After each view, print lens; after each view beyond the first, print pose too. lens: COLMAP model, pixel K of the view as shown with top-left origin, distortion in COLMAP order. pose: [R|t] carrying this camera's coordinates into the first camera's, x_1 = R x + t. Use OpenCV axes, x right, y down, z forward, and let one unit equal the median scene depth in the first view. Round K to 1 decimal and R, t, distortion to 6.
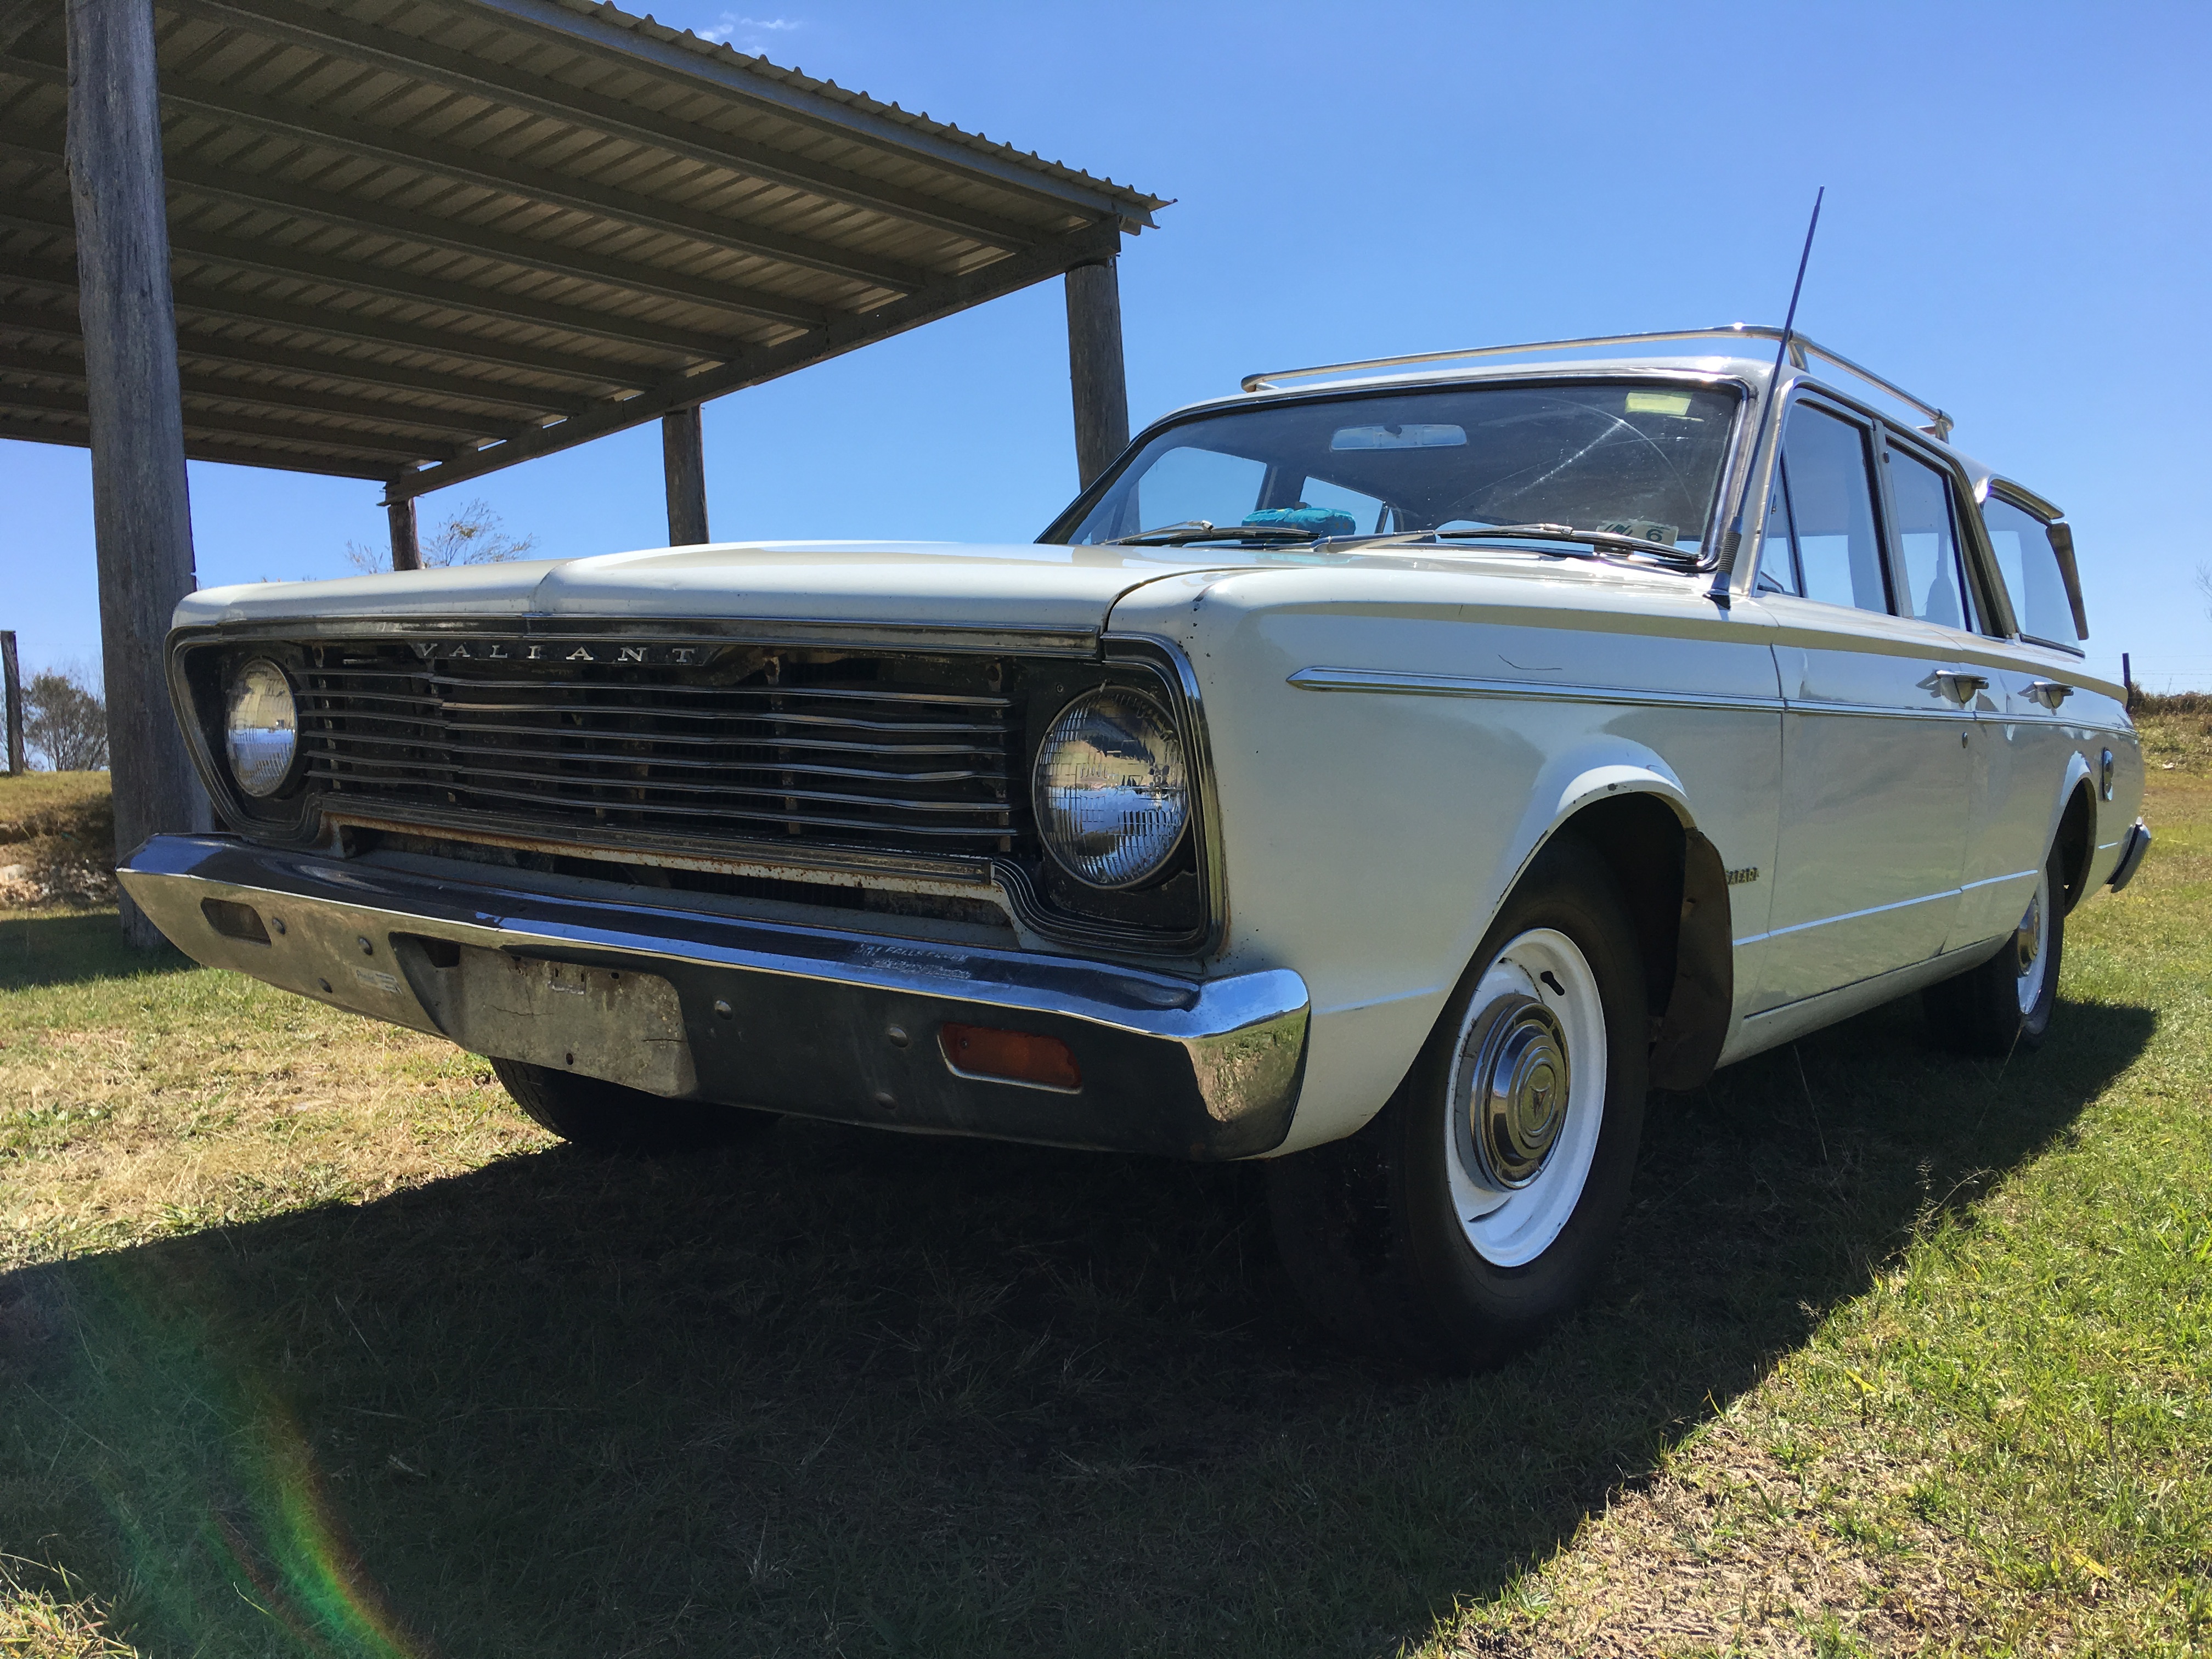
lens RADIAL K [[1889.1, 0, 1109.5], [0, 1889.1, 839.8], [0, 0, 1]] dist [0.007740, -0.000177]
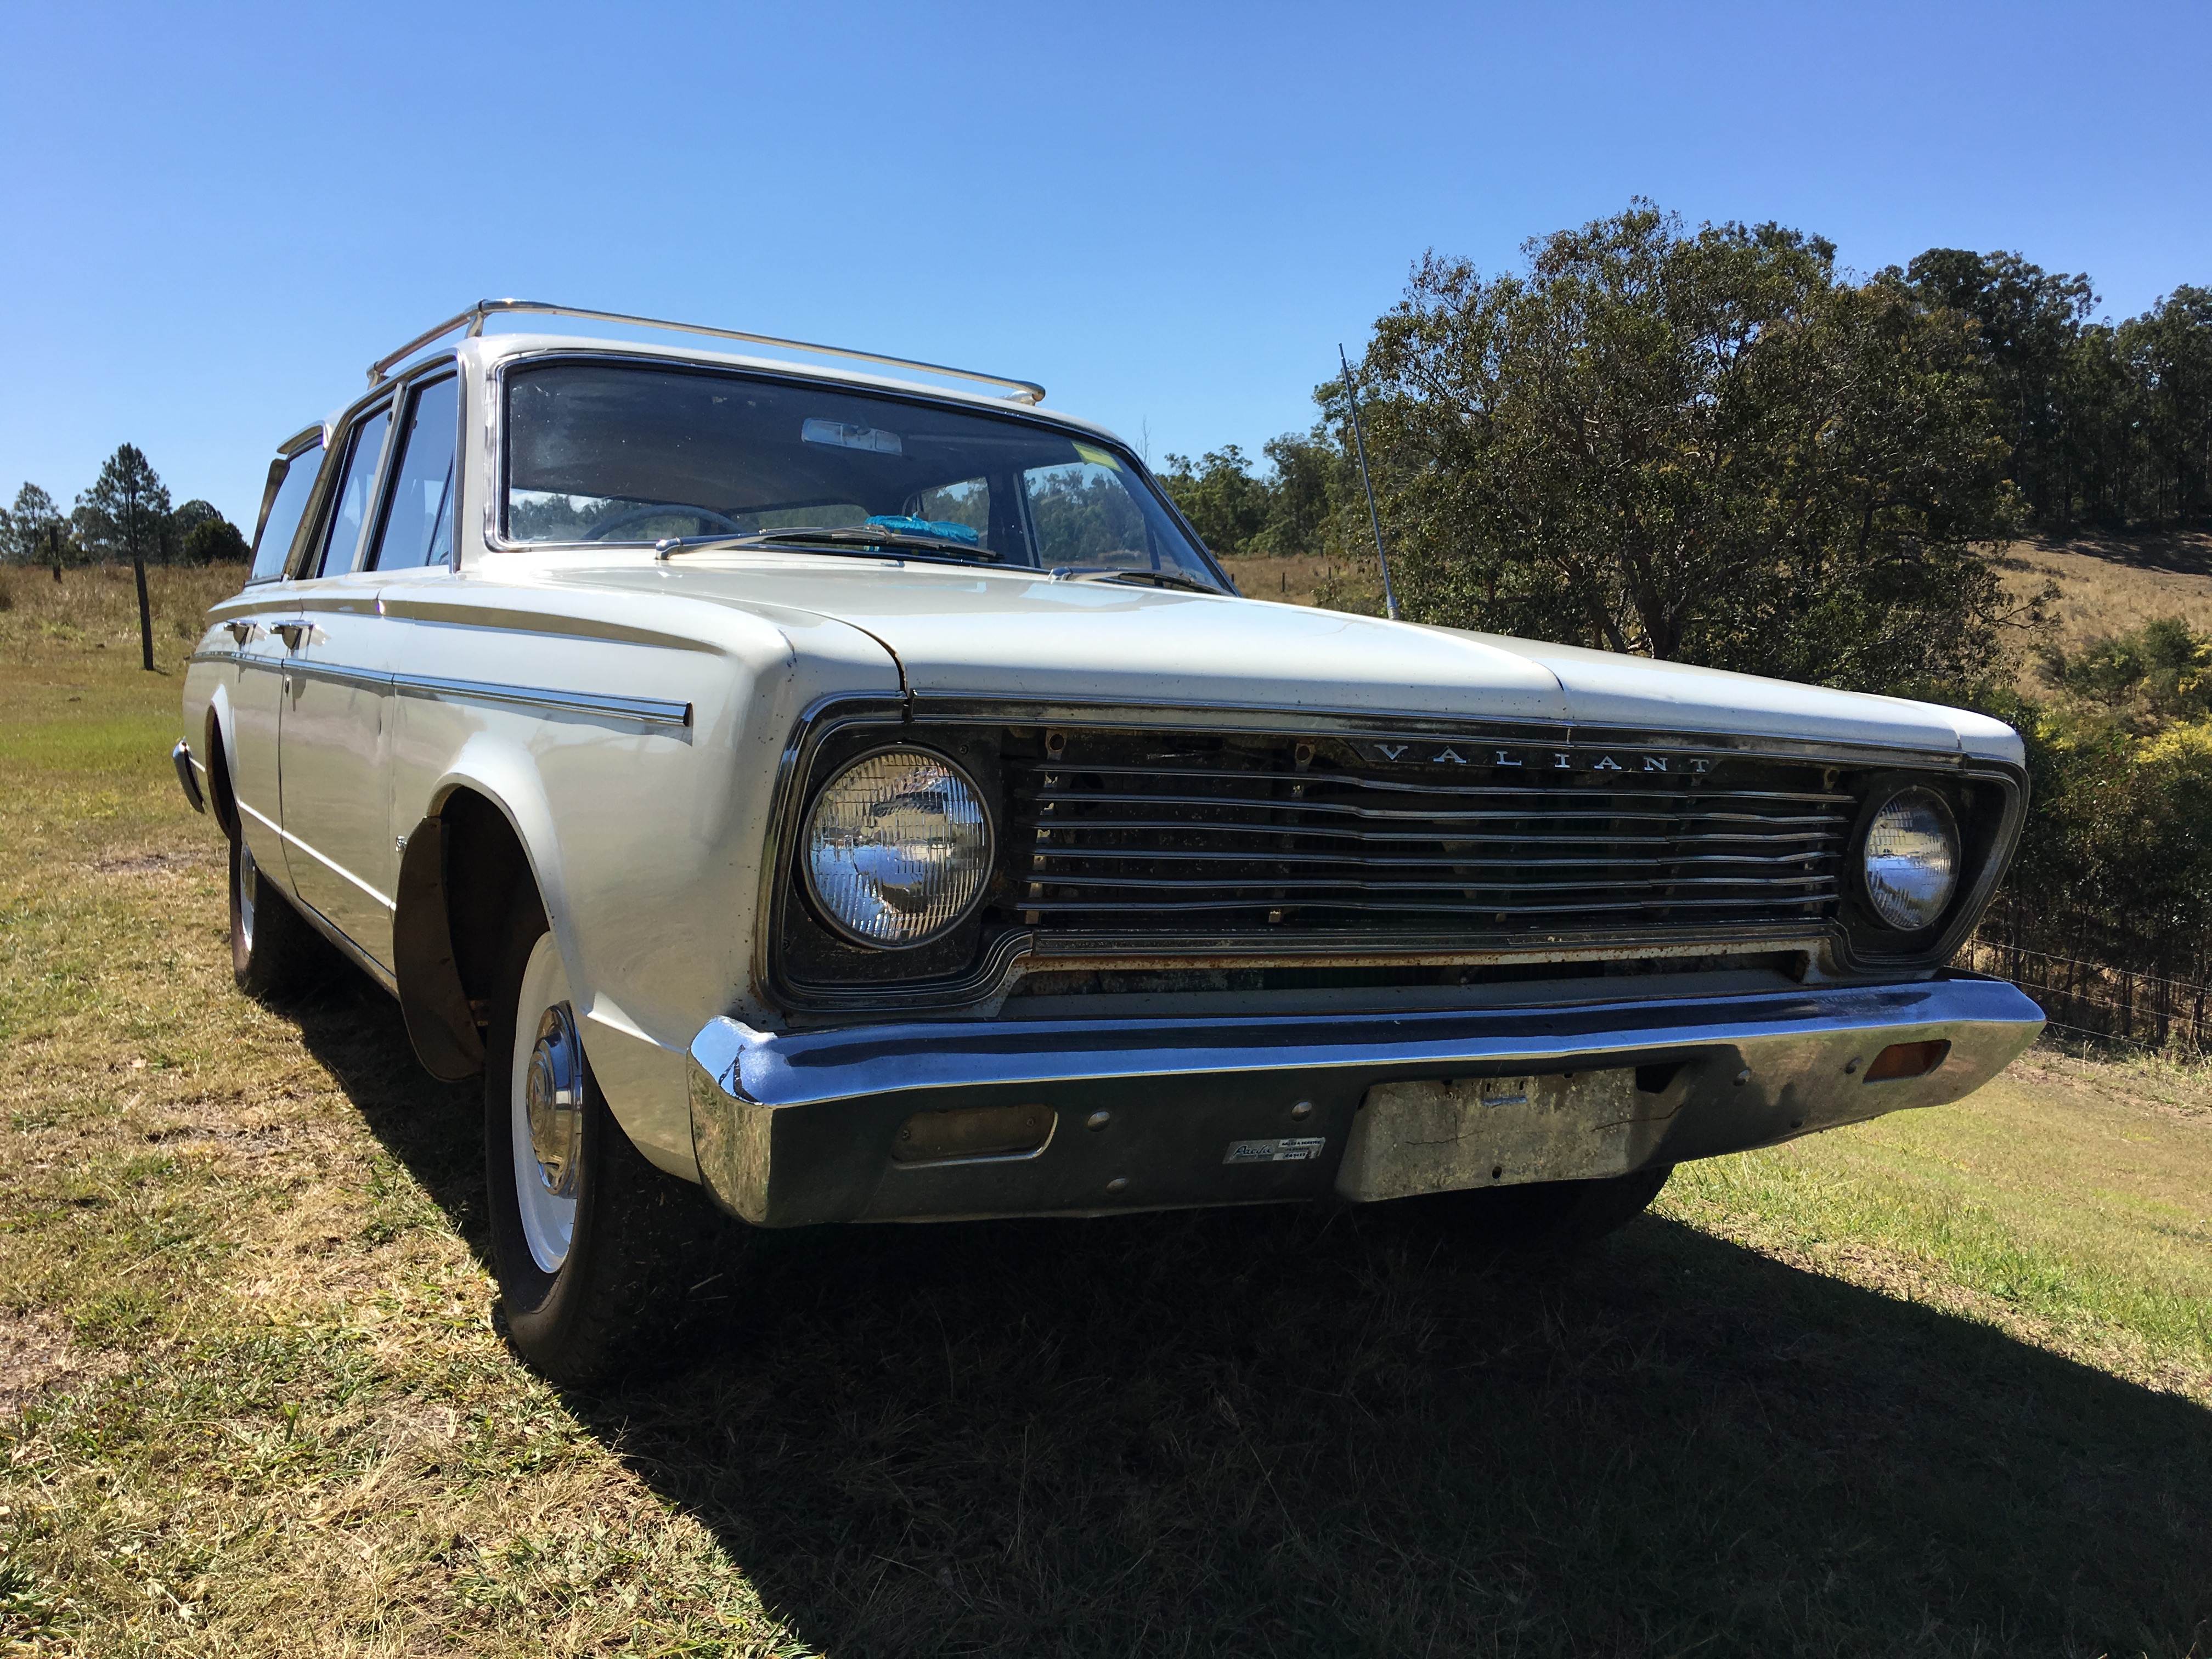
lens RADIAL K [[1889.1, 0, 1109.9], [0, 1889.1, 819.6], [0, 0, 1]] dist [0.007740, -0.000177]
pose [[0.429017, -0.062707, 0.901117, -1.266551], [0.034520, 0.997997, 0.053014, -0.126737], [-0.902637, 0.008362, 0.430322, 0.778620]]
